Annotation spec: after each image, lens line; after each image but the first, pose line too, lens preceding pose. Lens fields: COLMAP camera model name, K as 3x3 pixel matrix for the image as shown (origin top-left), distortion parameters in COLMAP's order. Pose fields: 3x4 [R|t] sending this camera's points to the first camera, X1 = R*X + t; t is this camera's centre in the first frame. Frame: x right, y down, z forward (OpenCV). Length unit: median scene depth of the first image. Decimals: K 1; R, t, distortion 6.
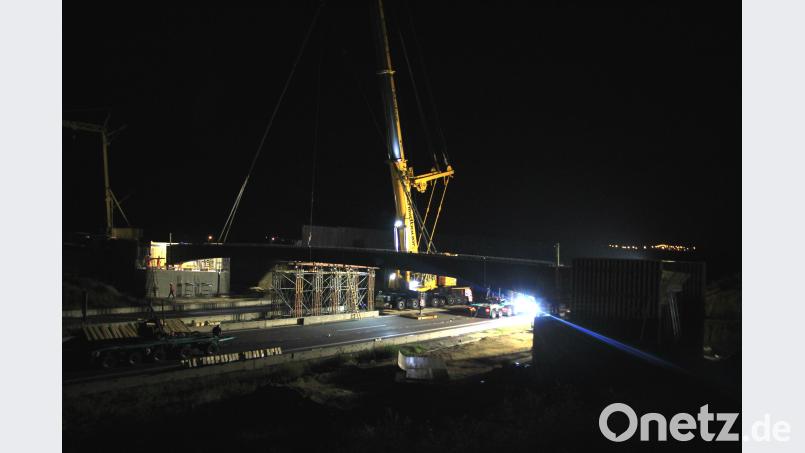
lens RADIAL K [[600.7, 0, 402.5], [0, 600.7, 226.5], [0, 0, 1]] dist [-0.063019, 0.000763]
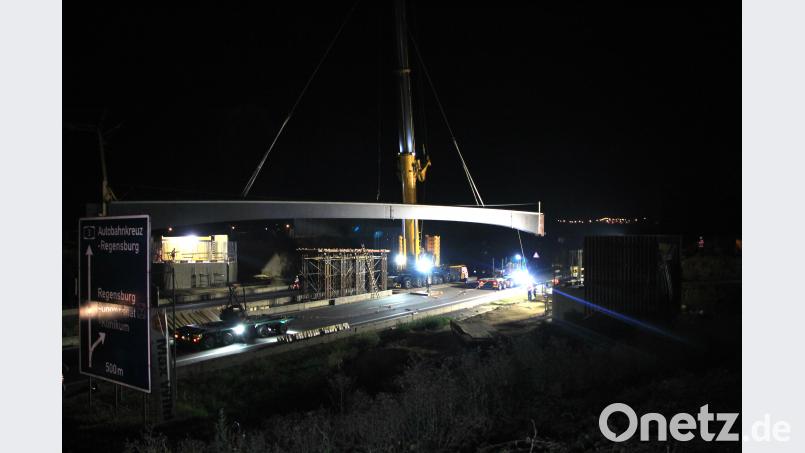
lens RADIAL K [[603.9, 0, 413.3], [0, 603.9, 230.4], [0, 0, 1]] dist [-0.131511, 0.107245]
pose [[0.992564, -0.042477, 0.114068, -0.133273], [0.038217, 0.998497, 0.039282, -0.012327], [-0.115565, -0.034631, 0.992696, -0.112946]]
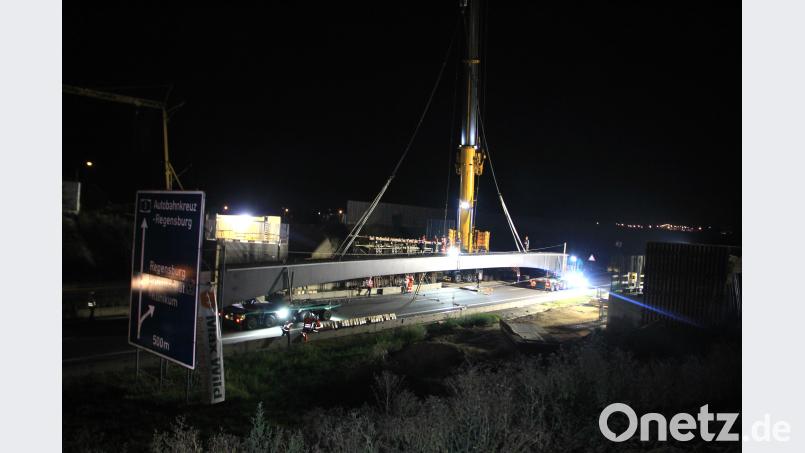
lens RADIAL K [[607.3, 0, 402.5], [0, 607.3, 226.5], [0, 0, 1]] dist [-0.095125, 0.005084]
pose [[0.999720, 0.020836, 0.011172, -0.135076], [-0.021323, 0.998744, 0.045345, -0.011438], [-0.010213, -0.045570, 0.998909, -0.101292]]
